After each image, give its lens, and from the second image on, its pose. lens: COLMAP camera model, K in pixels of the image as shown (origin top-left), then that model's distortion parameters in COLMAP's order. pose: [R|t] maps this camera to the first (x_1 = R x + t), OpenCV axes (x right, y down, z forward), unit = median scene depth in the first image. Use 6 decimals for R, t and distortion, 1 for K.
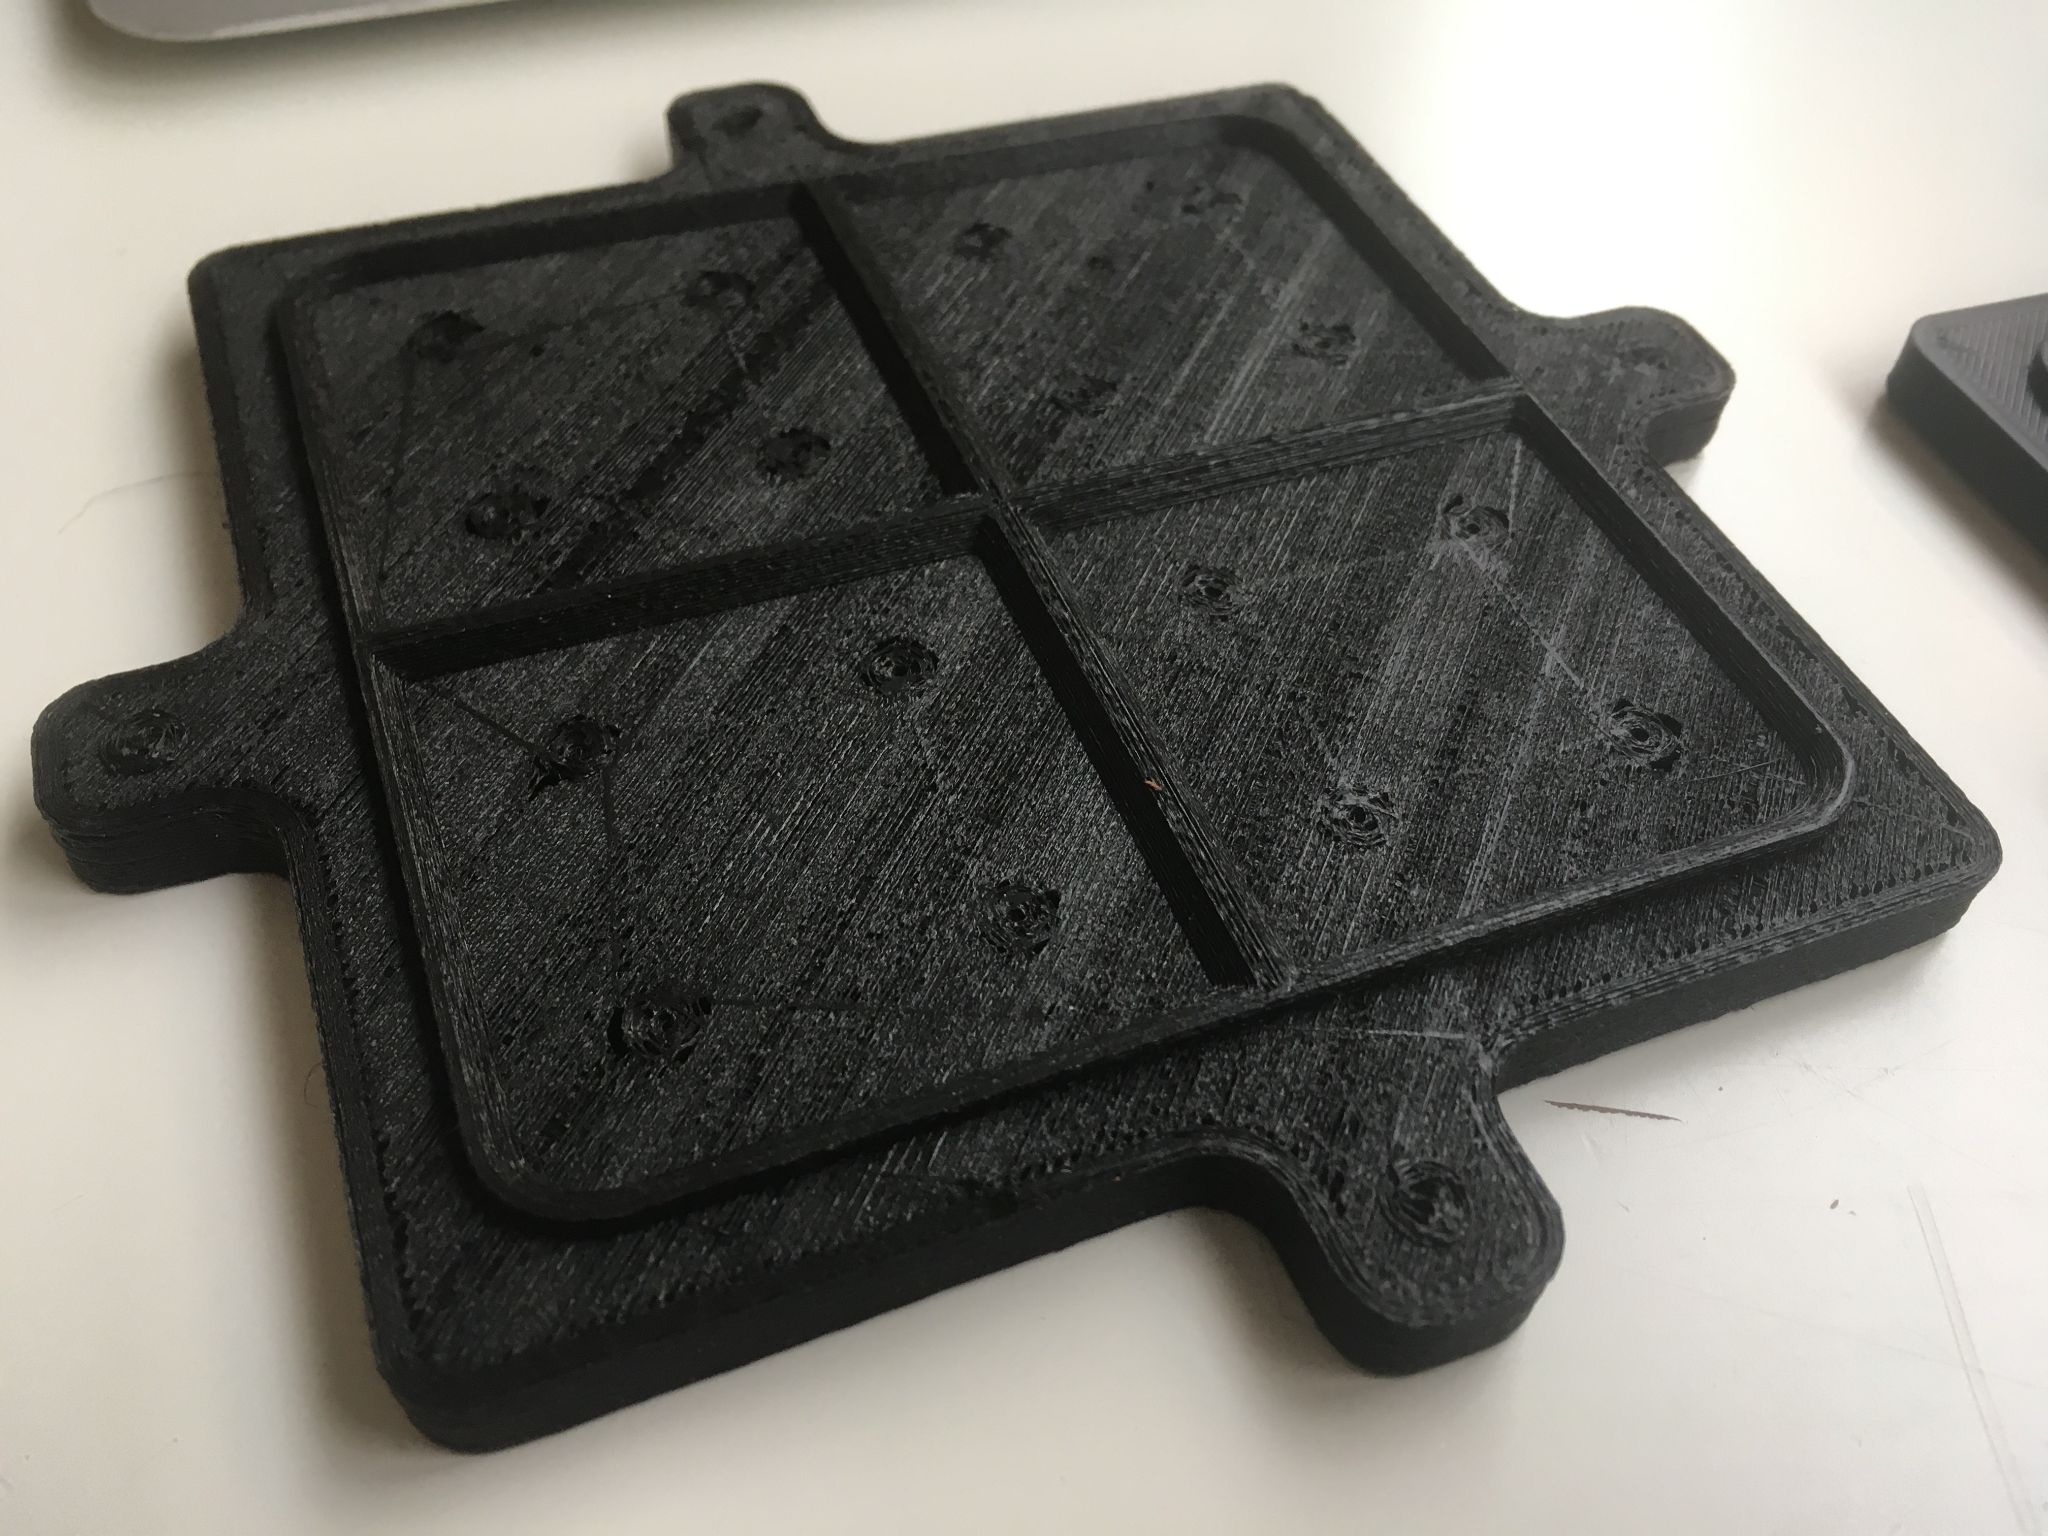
lens RADIAL K [[1727.2, 0, 1024.0], [0, 1727.2, 768.0], [0, 0, 1]] dist [-0.000712, -0.002276]
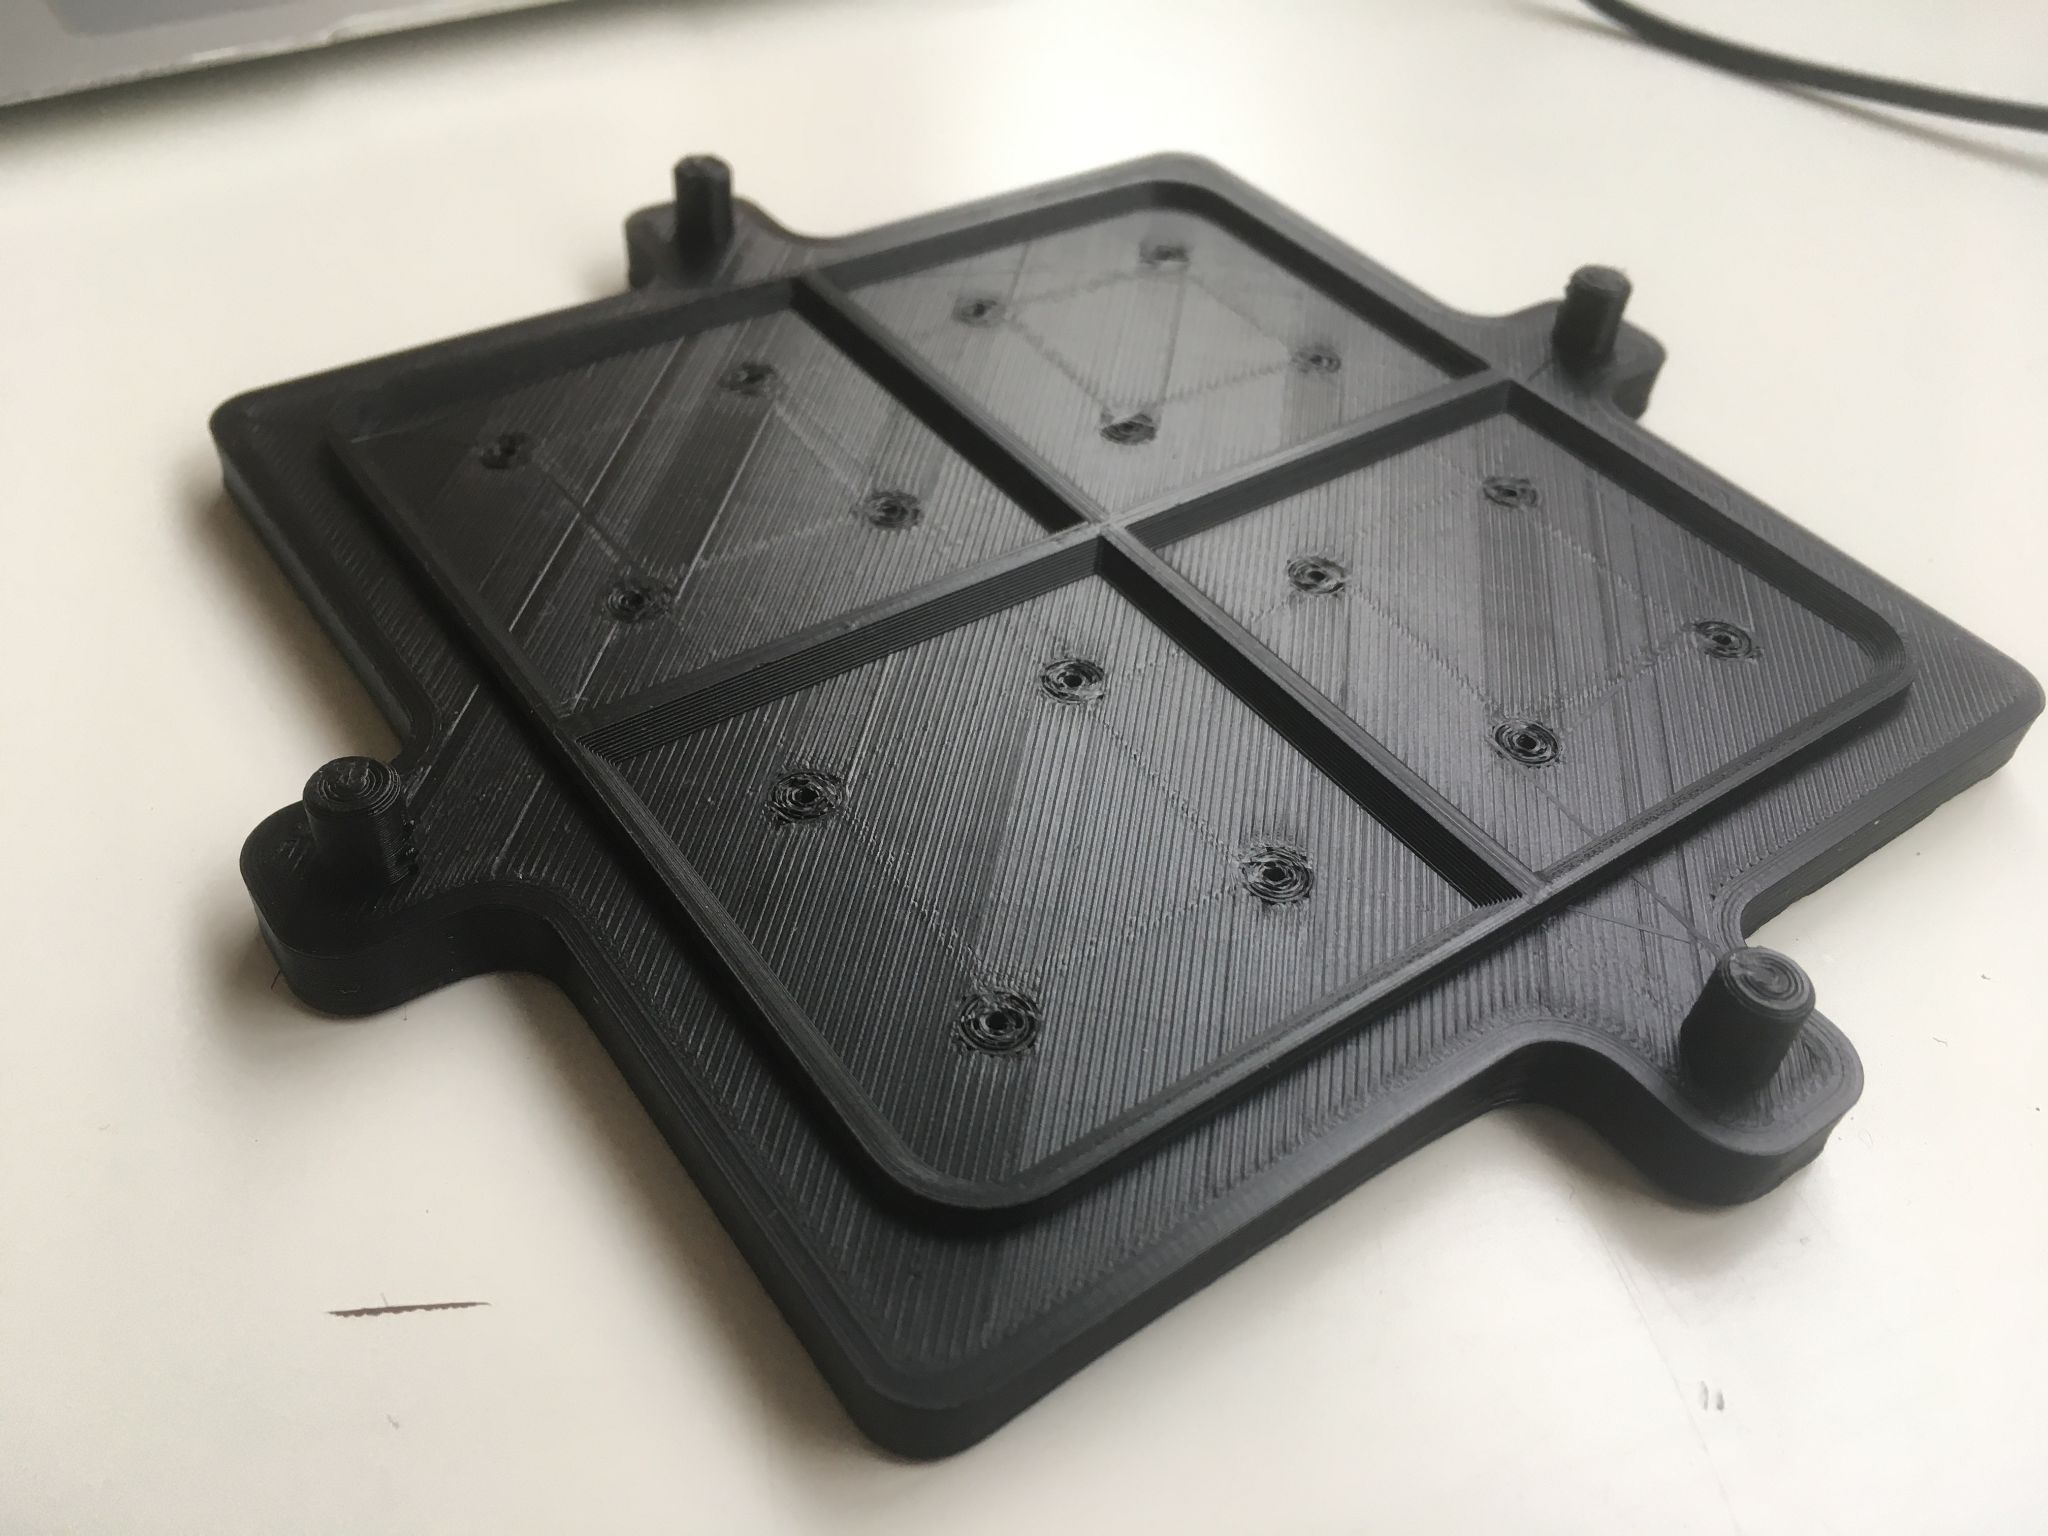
lens RADIAL K [[1727.2, 0, 1024.0], [0, 1727.2, 768.0], [0, 0, 1]] dist [-0.000712, -0.002276]
pose [[0.968546, -0.154970, 0.194688, -0.271104], [0.170818, 0.982999, -0.067336, 0.050041], [-0.180943, 0.098474, 0.978551, -0.009821]]
